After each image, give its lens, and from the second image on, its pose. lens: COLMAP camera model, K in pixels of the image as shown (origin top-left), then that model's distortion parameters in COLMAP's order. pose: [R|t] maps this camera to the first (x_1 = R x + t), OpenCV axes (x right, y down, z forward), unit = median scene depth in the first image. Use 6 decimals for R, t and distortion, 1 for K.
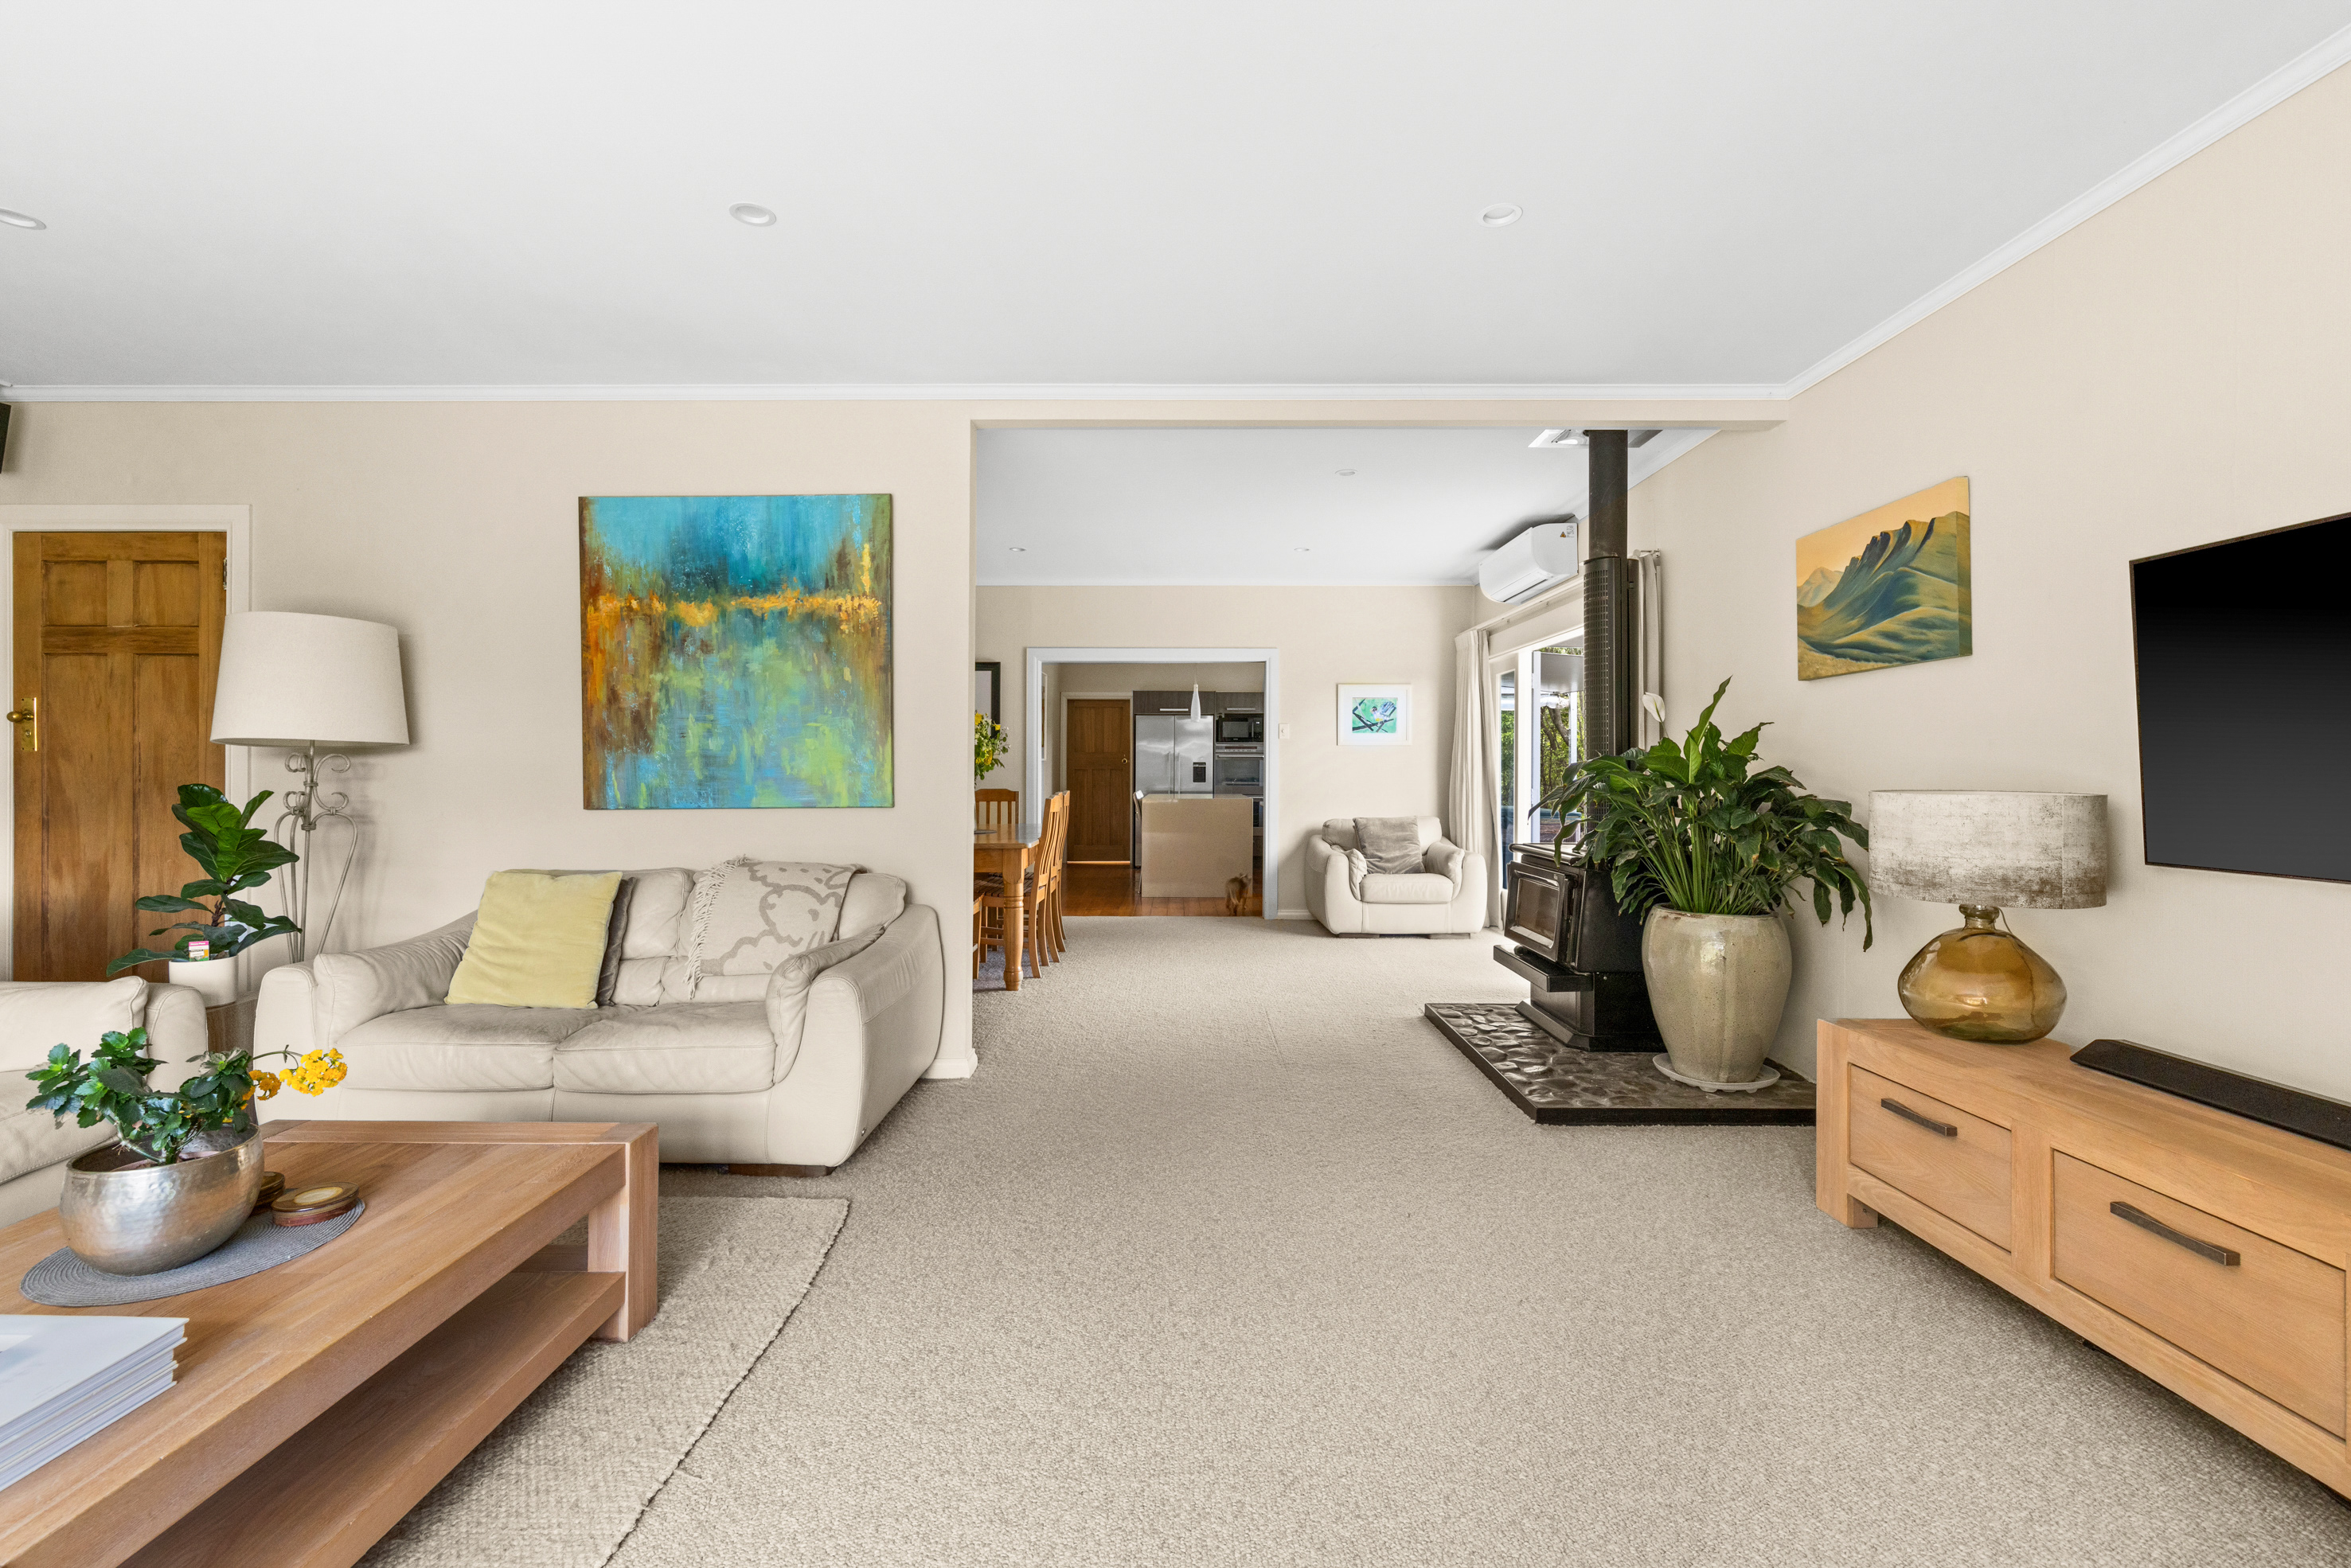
lens RADIAL K [[1023.6, 0, 1165.2], [0, 1023.6, 766.7], [0, 0, 1]] dist [-0.001754, -0.000249]
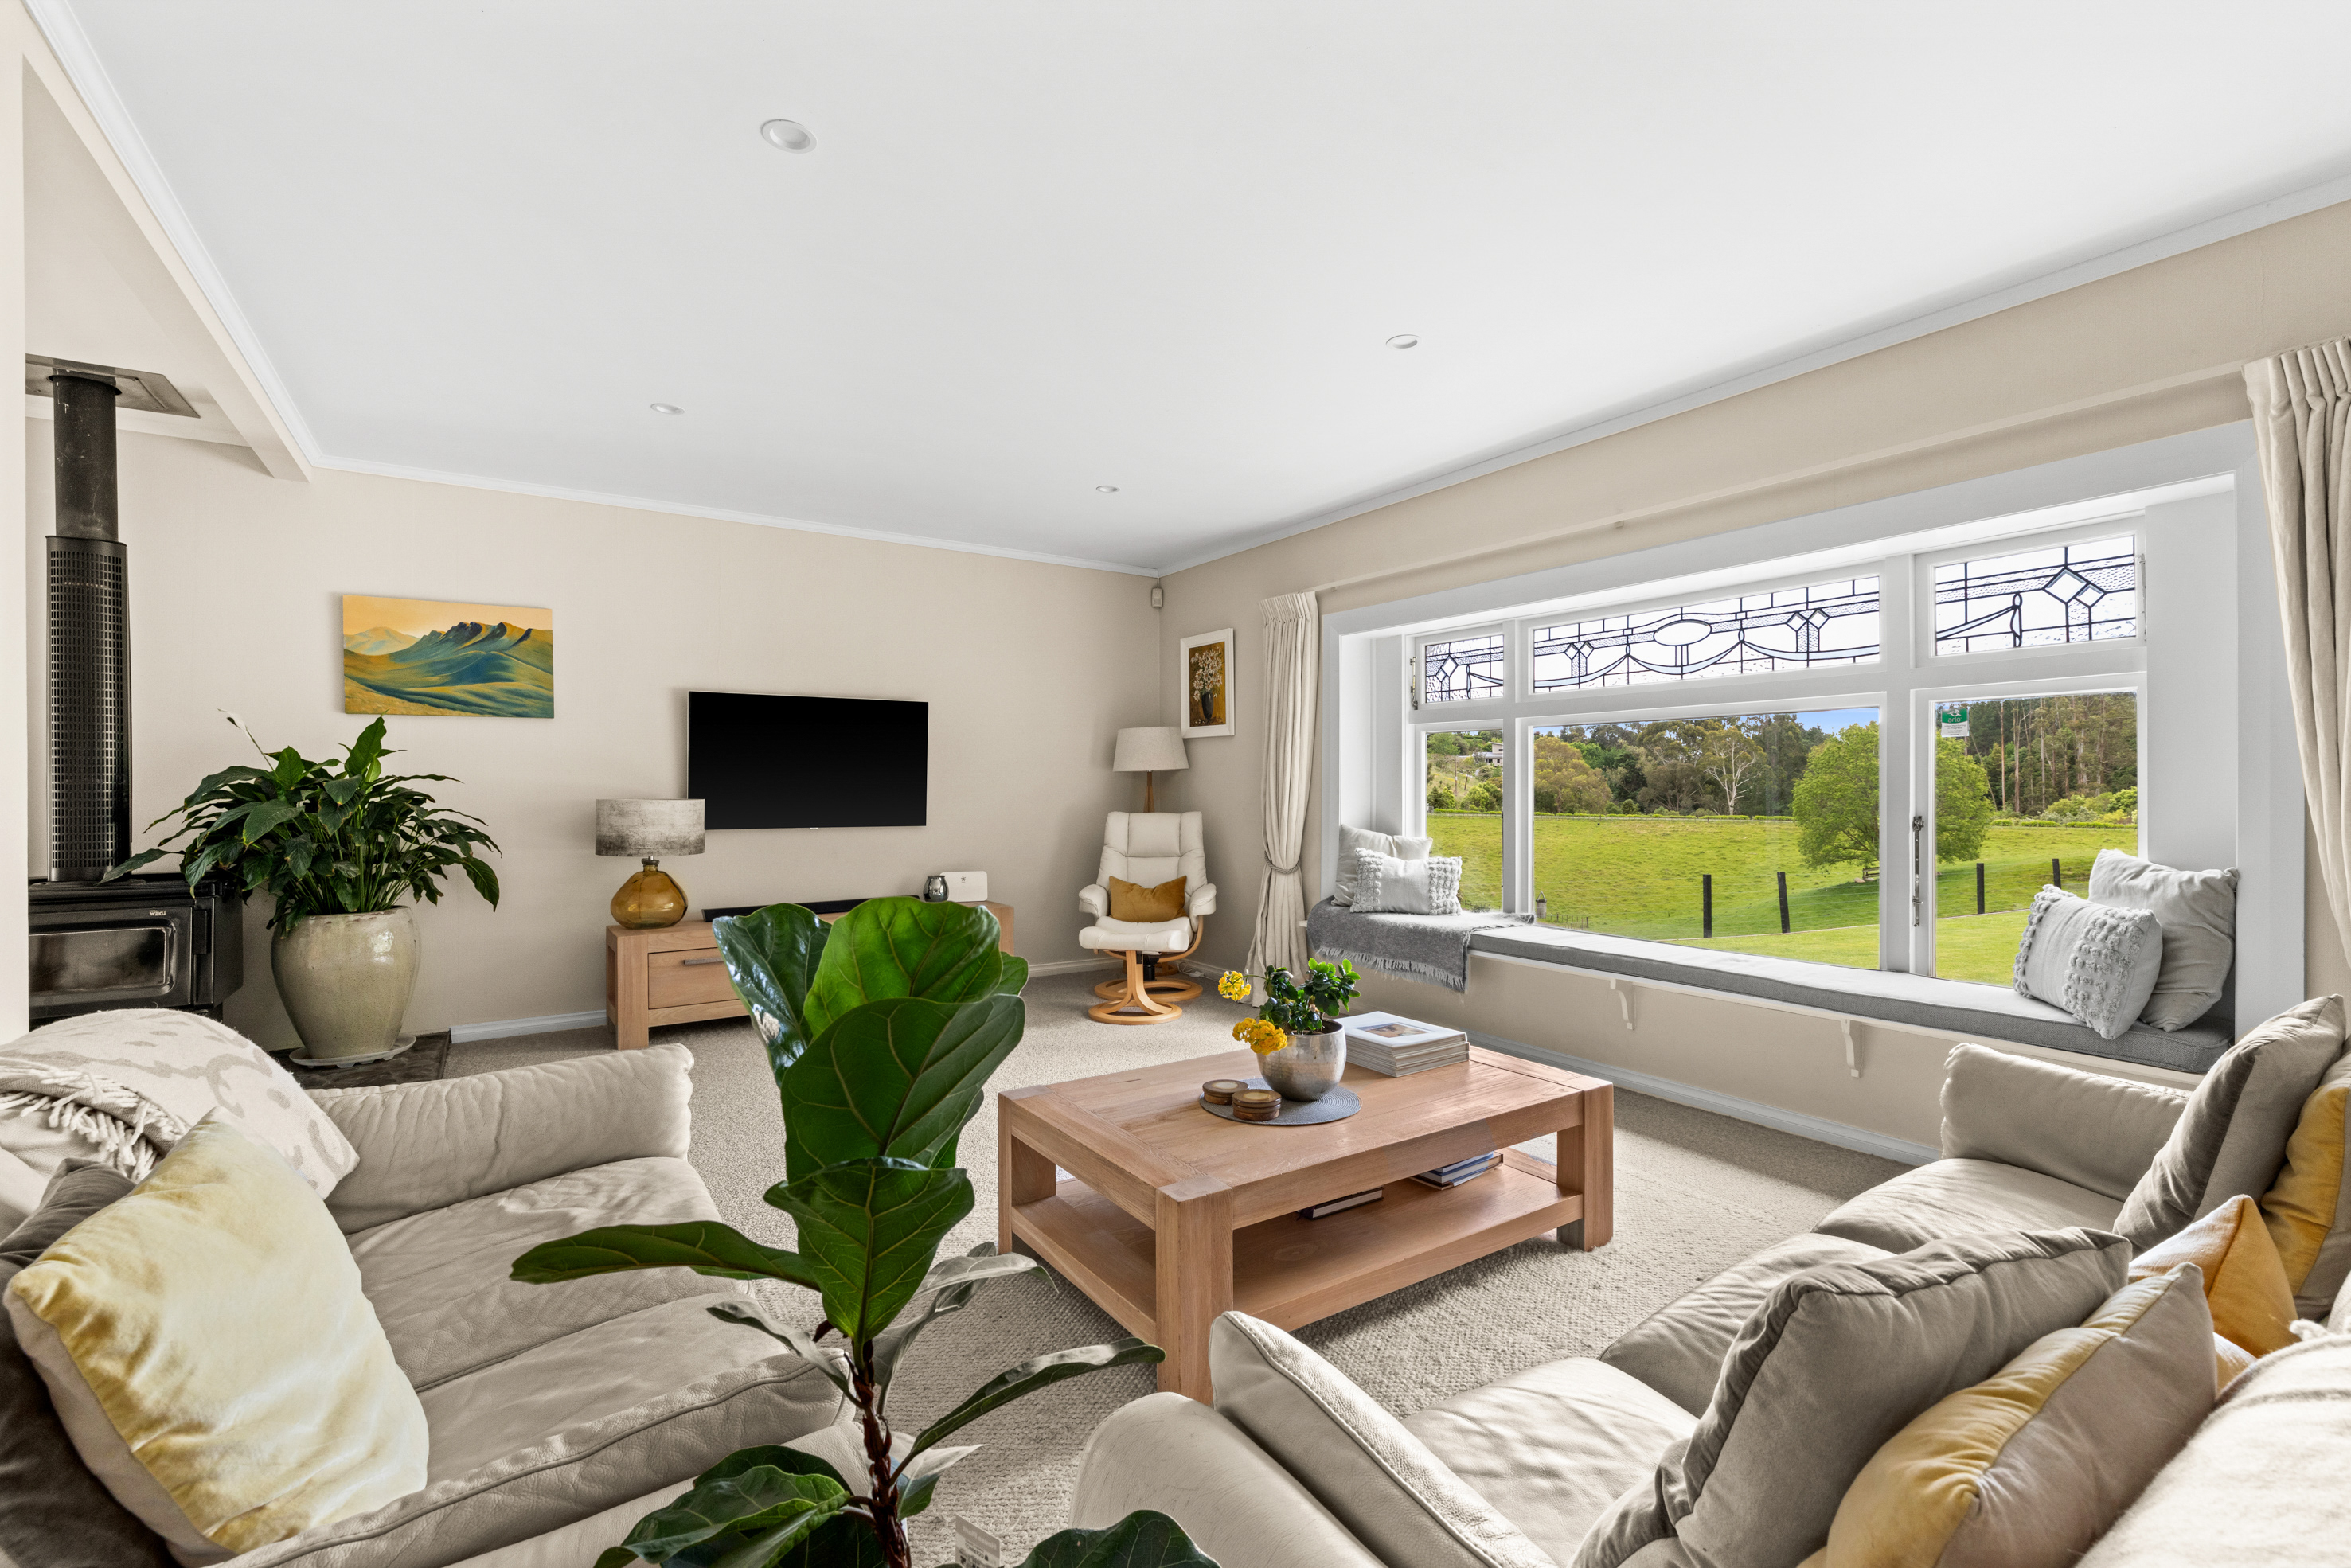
lens RADIAL K [[1023.6, 0, 1178.1], [0, 1023.6, 790.1], [0, 0, 1]] dist [-0.001754, -0.000249]
pose [[-0.561926, -0.006918, 0.827159, -0.885266], [-0.004506, 0.999976, 0.005302, -0.004487], [-0.827176, -0.000747, -0.561943, 0.834741]]
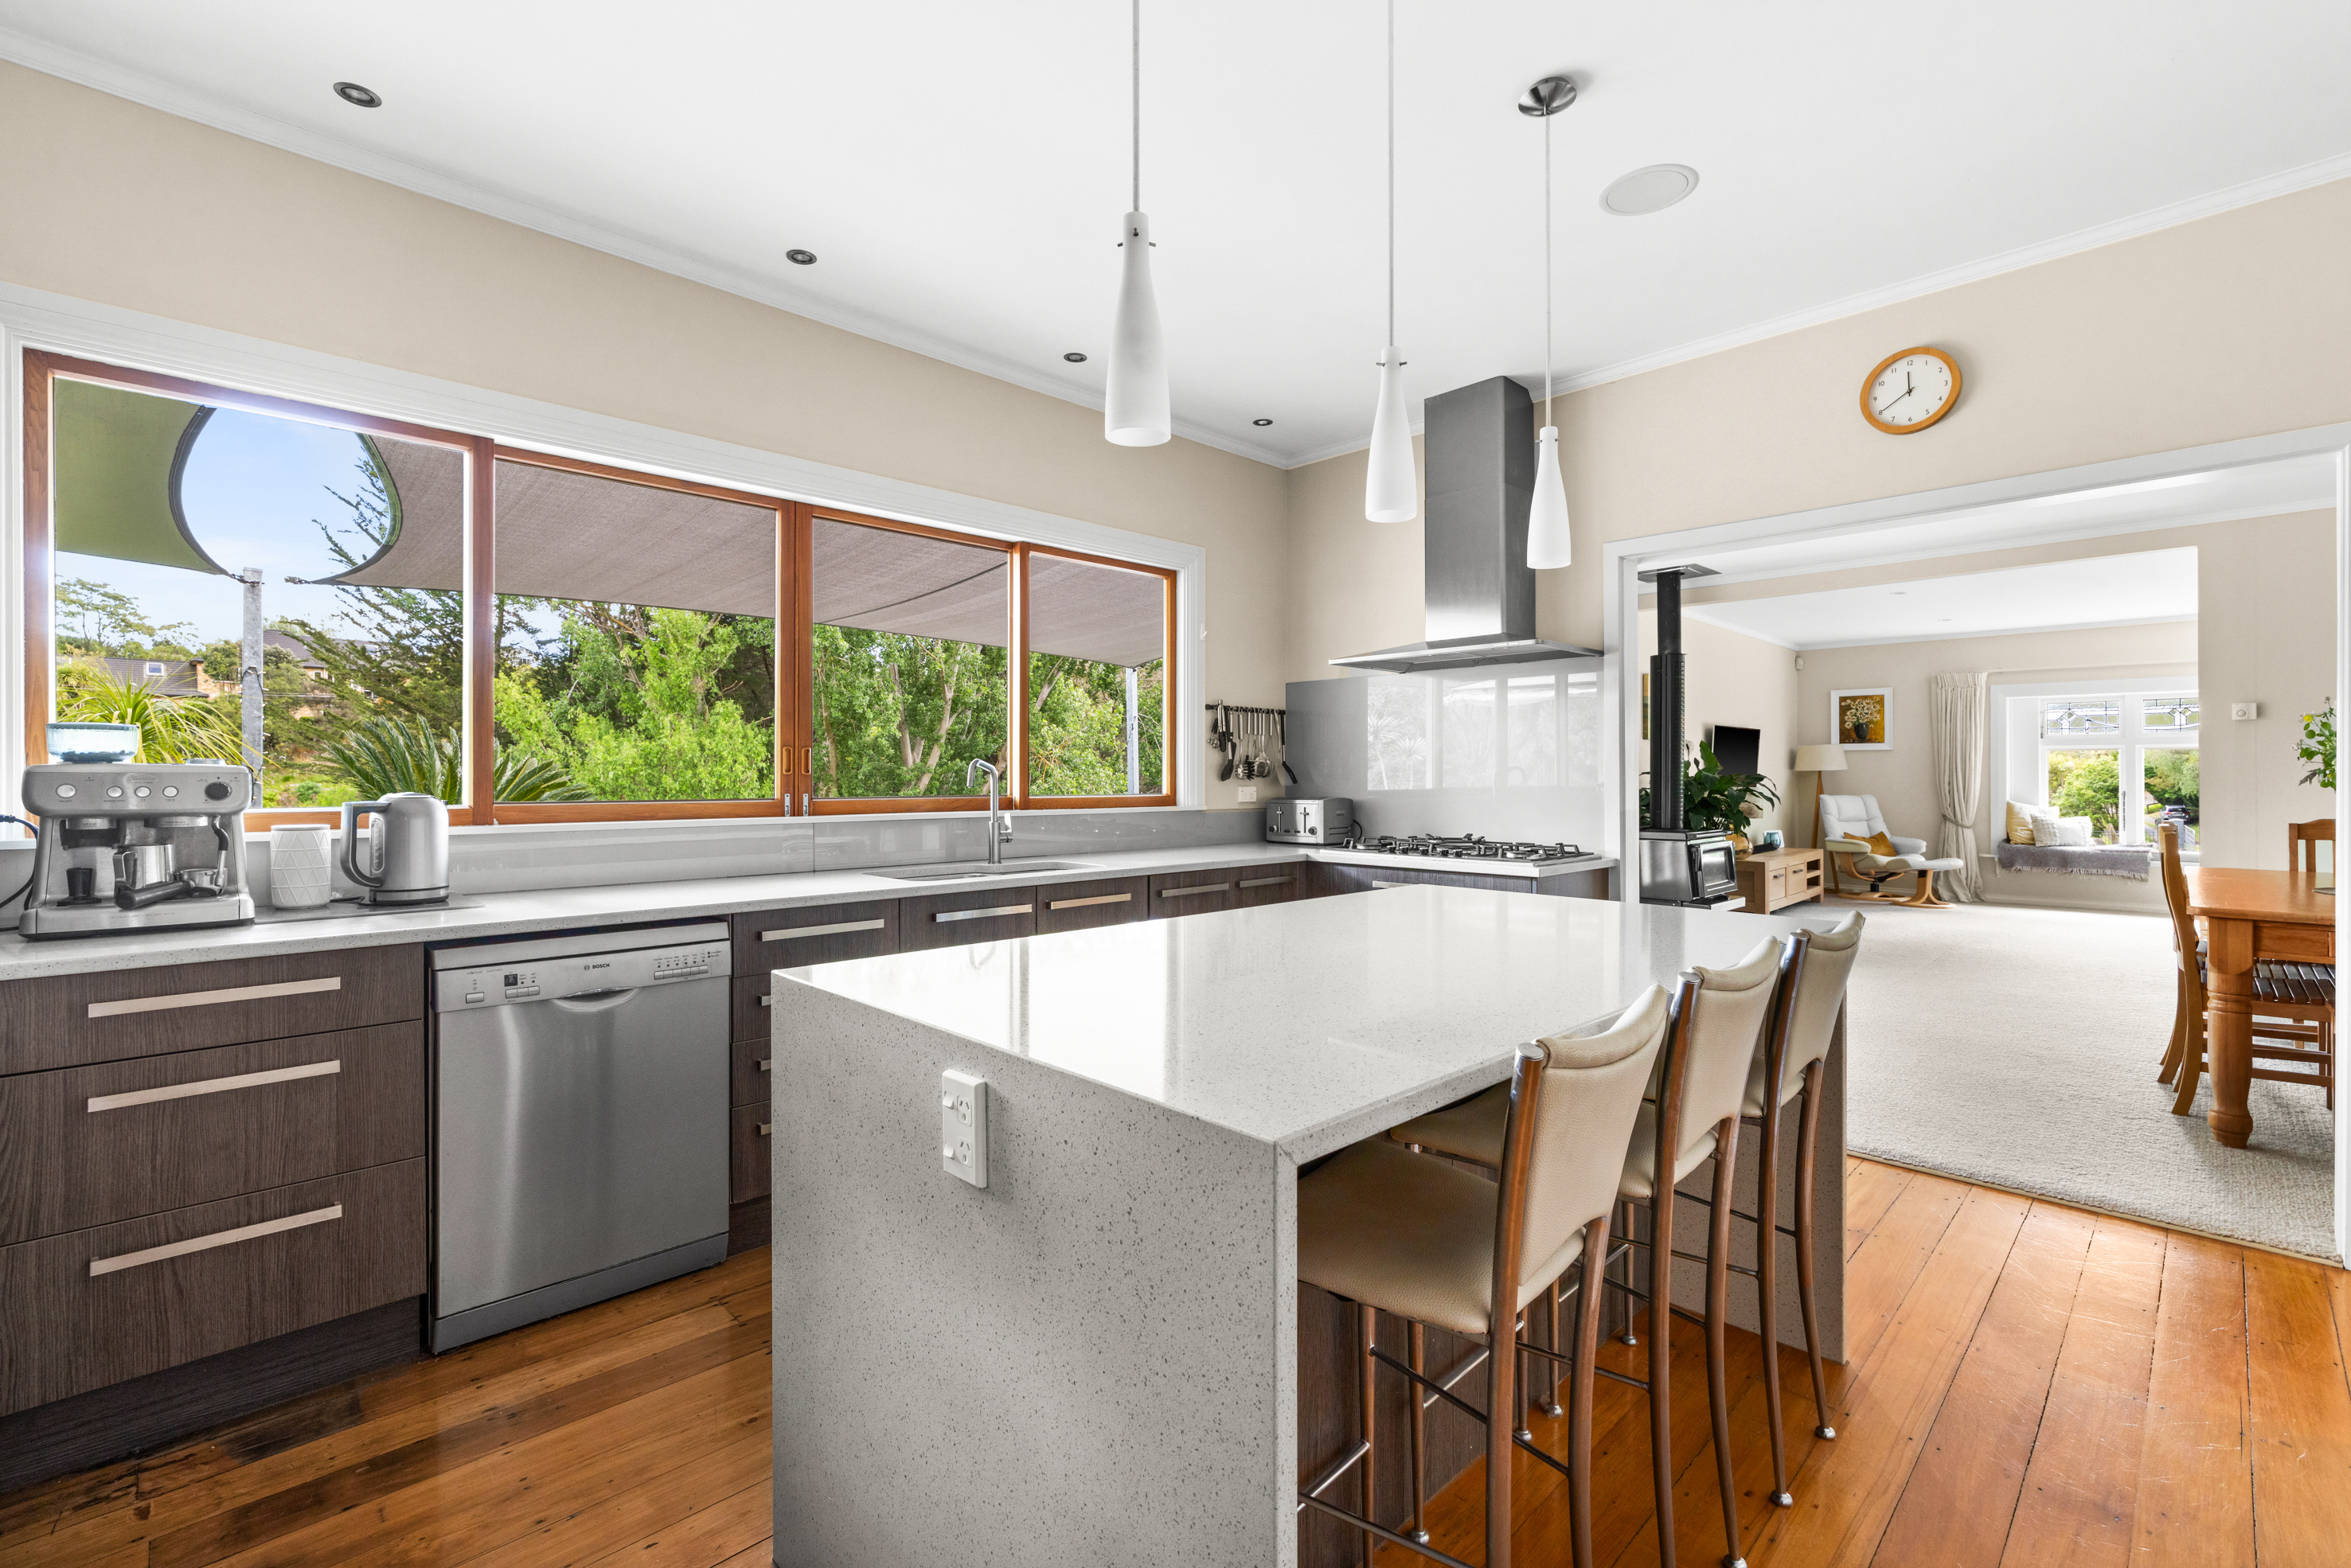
lens RADIAL K [[1023.6, 0, 1165.8], [0, 1023.6, 770.9], [0, 0, 1]] dist [-0.001754, -0.000249]
pose [[-0.712228, 0.003905, 0.701937, -0.162120], [-0.001239, 0.999976, -0.006820, -0.004407], [-0.701947, -0.005727, -0.712206, 3.104286]]
